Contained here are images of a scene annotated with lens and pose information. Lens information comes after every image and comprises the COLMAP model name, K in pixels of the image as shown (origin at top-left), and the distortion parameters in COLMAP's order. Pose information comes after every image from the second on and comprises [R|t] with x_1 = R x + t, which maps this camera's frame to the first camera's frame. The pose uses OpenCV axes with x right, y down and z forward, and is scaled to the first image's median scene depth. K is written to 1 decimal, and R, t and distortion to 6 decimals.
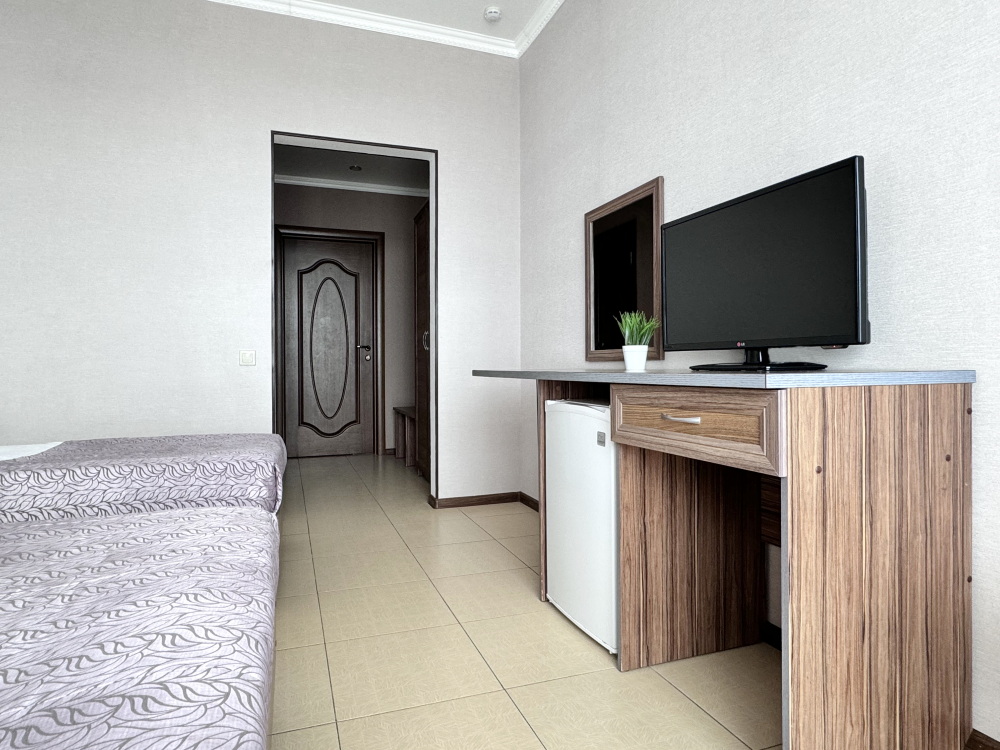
lens RADIAL K [[592.5, 0, 492.2], [0, 592.5, 370.6], [0, 0, 1]] dist [-0.003782, 0.001006]
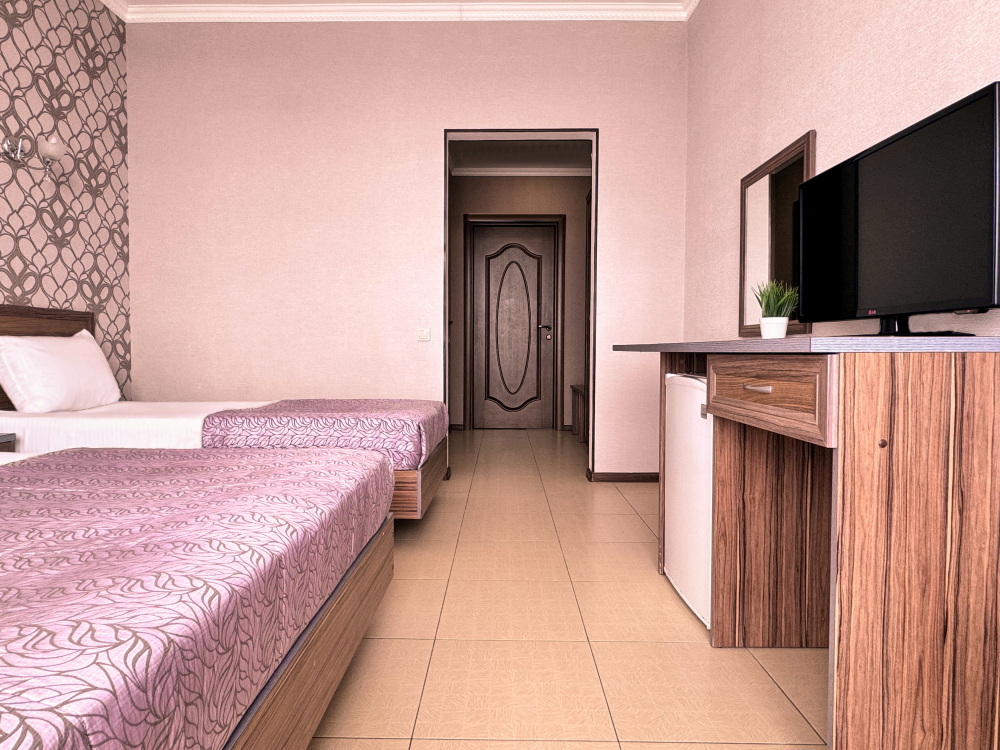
lens RADIAL K [[592.5, 0, 492.2], [0, 592.5, 370.6], [0, 0, 1]] dist [-0.003782, 0.001006]
pose [[0.937108, 0.019898, -0.348472, 0.204871], [-0.010040, 0.999497, 0.030072, 0.023270], [0.348895, -0.024682, 0.936837, -0.036939]]
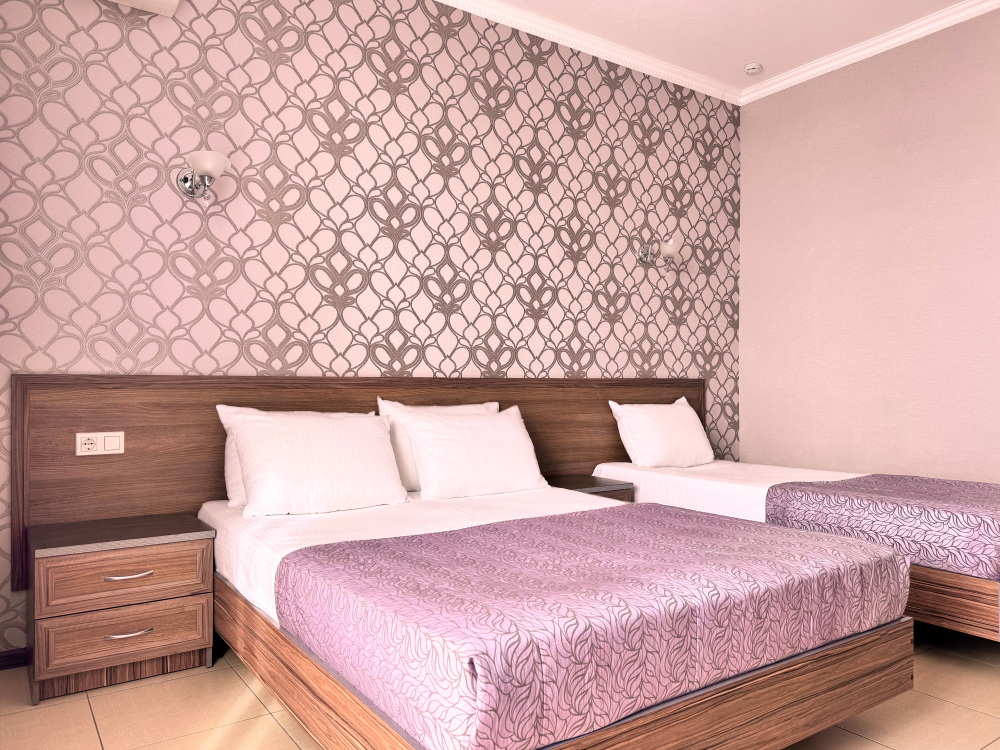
lens RADIAL K [[710.0, 0, 500.0], [0, 710.0, 375.0], [0, 0, 1]] dist [0.063254, -0.089990]
pose [[0.260365, -0.011113, -0.965446, 0.646510], [-0.008732, 0.999866, -0.013864, -0.068325], [0.965471, 0.012040, 0.260233, -0.082640]]
